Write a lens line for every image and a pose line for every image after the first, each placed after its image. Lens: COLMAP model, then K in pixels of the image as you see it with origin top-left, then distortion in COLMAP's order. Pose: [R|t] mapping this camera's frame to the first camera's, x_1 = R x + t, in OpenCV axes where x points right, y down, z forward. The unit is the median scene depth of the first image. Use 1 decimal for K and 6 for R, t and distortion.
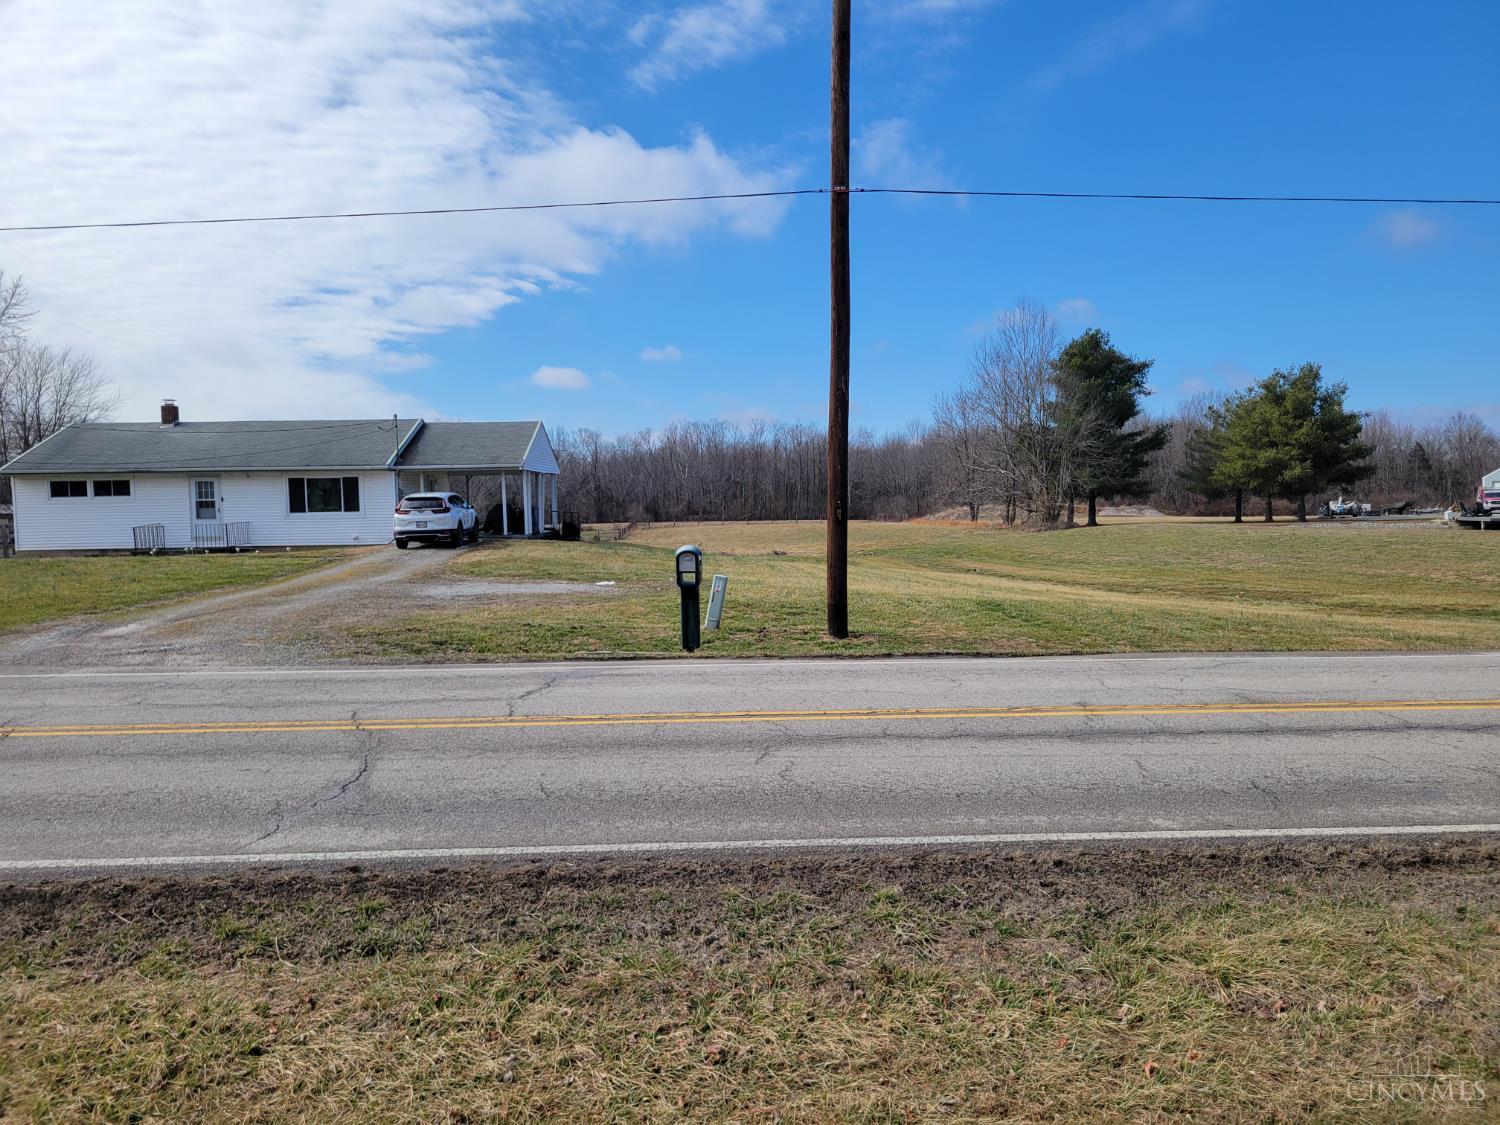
lens RADIAL K [[1128.5, 0, 770.2], [0, 1128.5, 577.3], [0, 0, 1]] dist [0.004375, 0.002710]
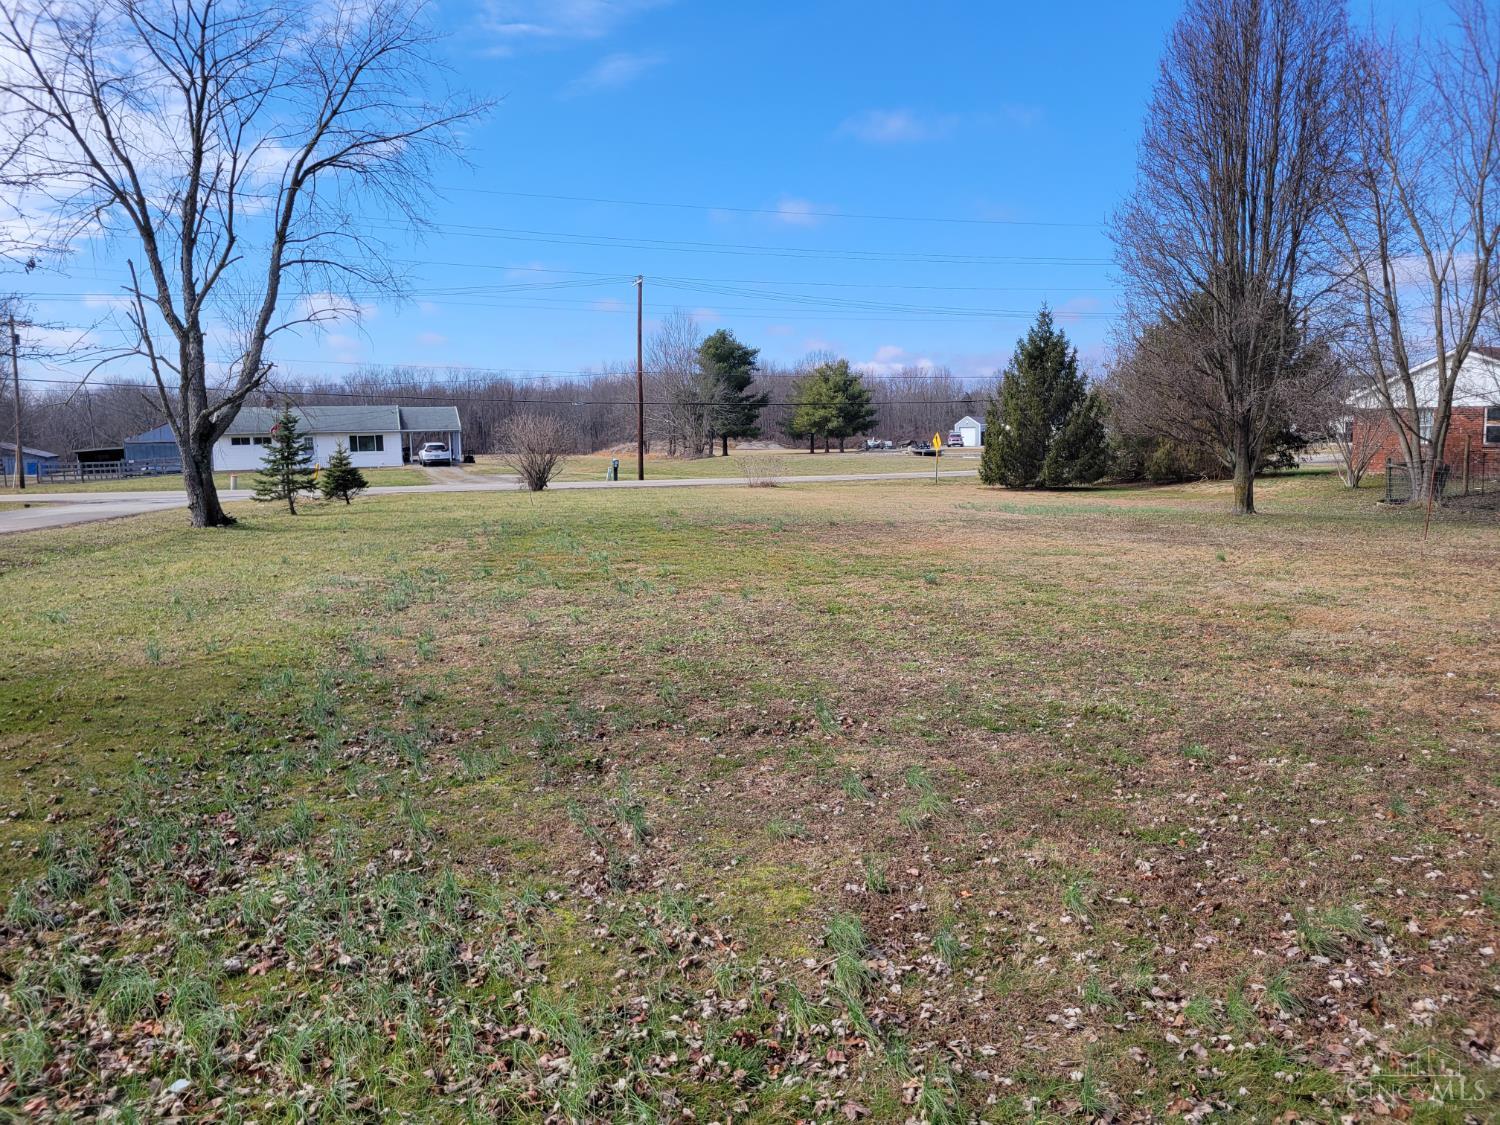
lens RADIAL K [[1128.5, 0, 770.2], [0, 1128.5, 577.3], [0, 0, 1]] dist [0.004375, 0.002710]
pose [[0.954788, -0.040487, 0.294517, -0.126873], [0.023340, 0.997834, 0.061508, 0.028169], [-0.296369, -0.051853, 0.953665, -0.541363]]
